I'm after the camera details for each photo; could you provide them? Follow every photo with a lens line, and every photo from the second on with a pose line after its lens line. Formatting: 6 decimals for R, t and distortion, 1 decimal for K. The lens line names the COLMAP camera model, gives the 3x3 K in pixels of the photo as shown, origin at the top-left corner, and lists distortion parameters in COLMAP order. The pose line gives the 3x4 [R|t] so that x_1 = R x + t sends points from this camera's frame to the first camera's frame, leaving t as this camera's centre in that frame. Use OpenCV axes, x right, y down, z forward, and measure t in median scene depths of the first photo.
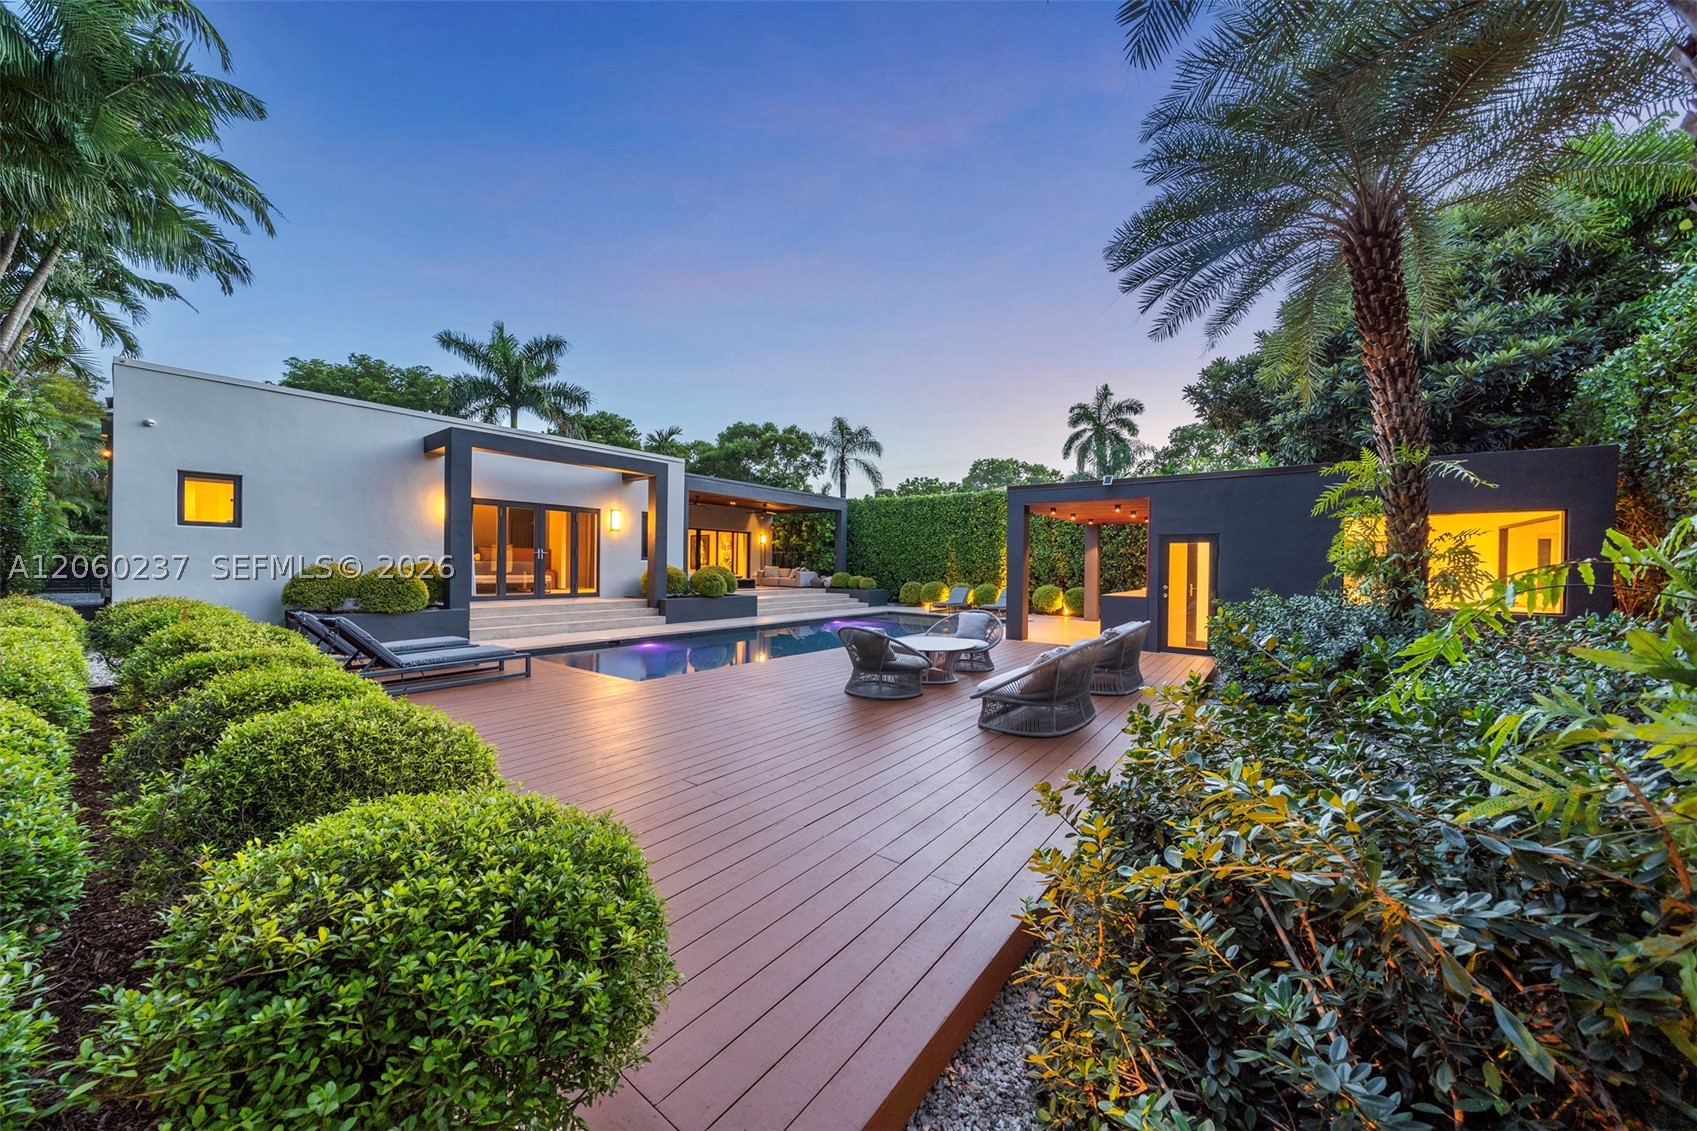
lens RADIAL K [[597.1, 0, 848.5], [0, 597.1, 565.5], [0, 0, 1]] dist [-0.000021, -0.000002]
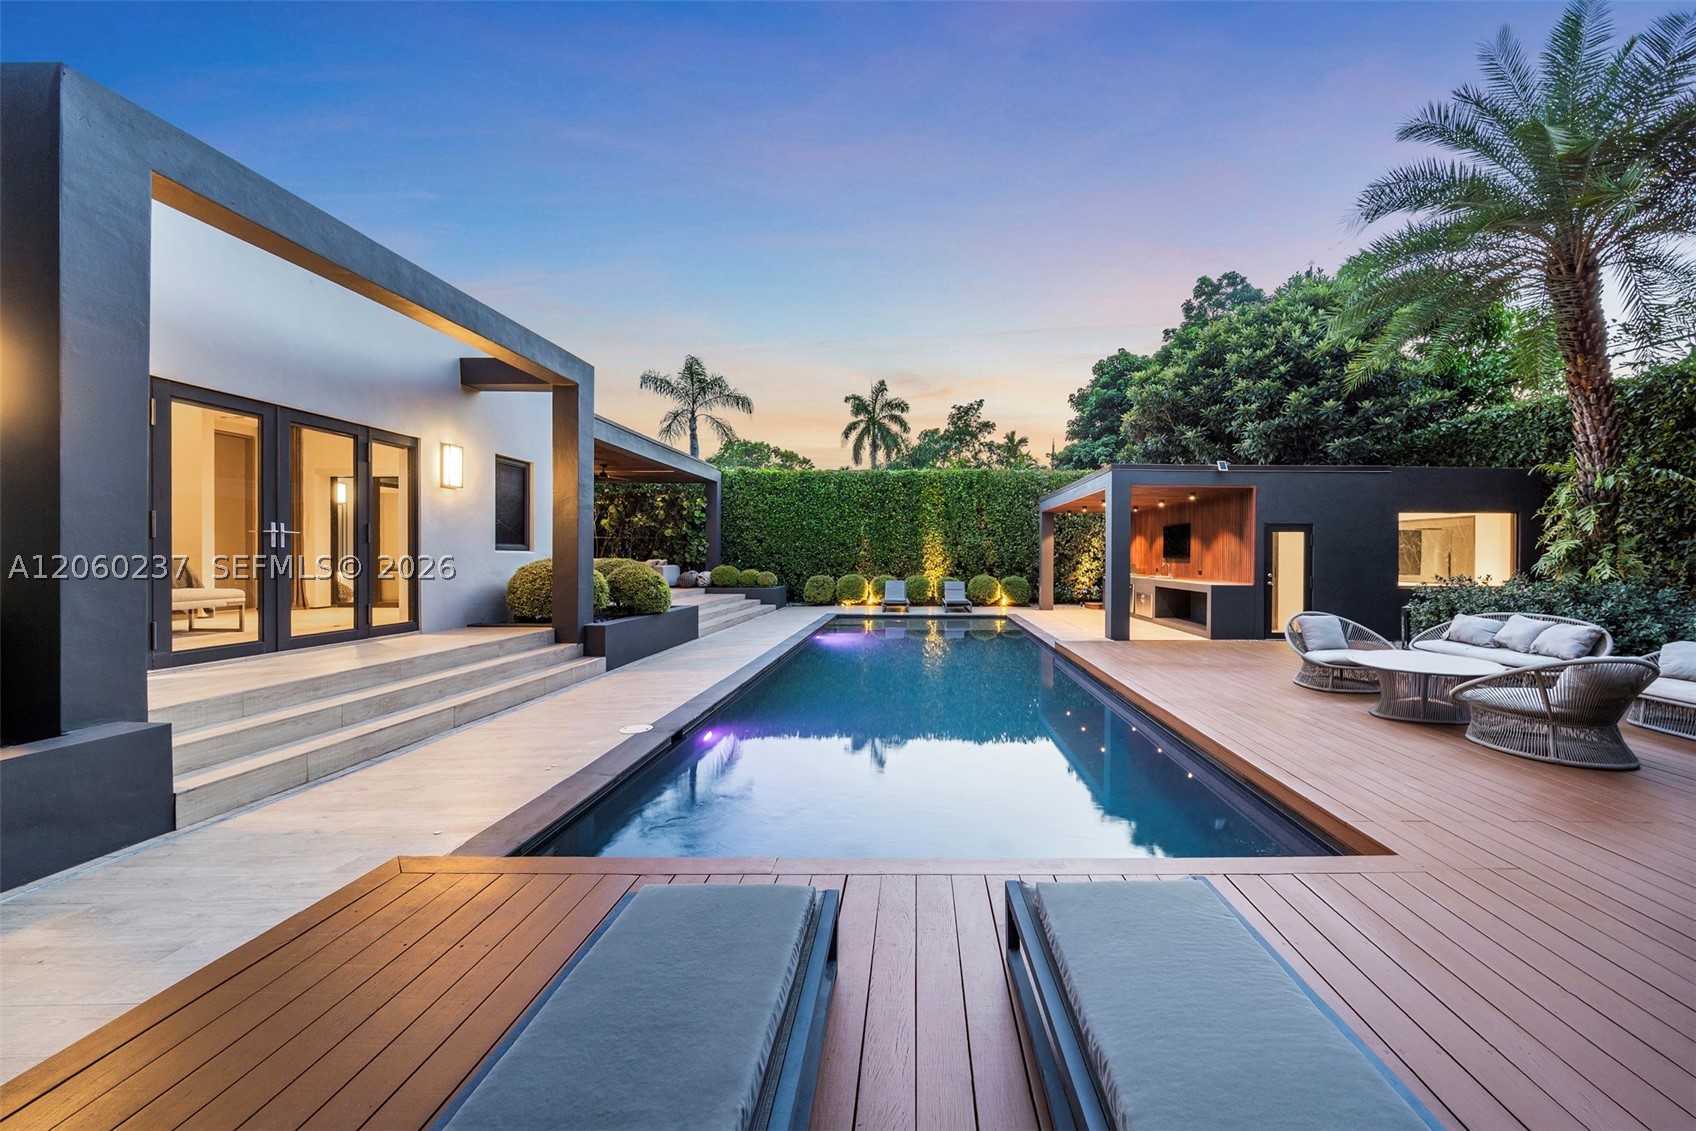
lens RADIAL K [[566.3, 0, 848.0], [0, 566.3, 565.5], [0, 0, 1]] dist [0.000116, -0.000001]
pose [[0.788359, -0.020551, 0.614872, -0.308695], [0.006607, 0.999667, 0.024941, -0.004460], [-0.615180, -0.015600, 0.788232, 0.331371]]
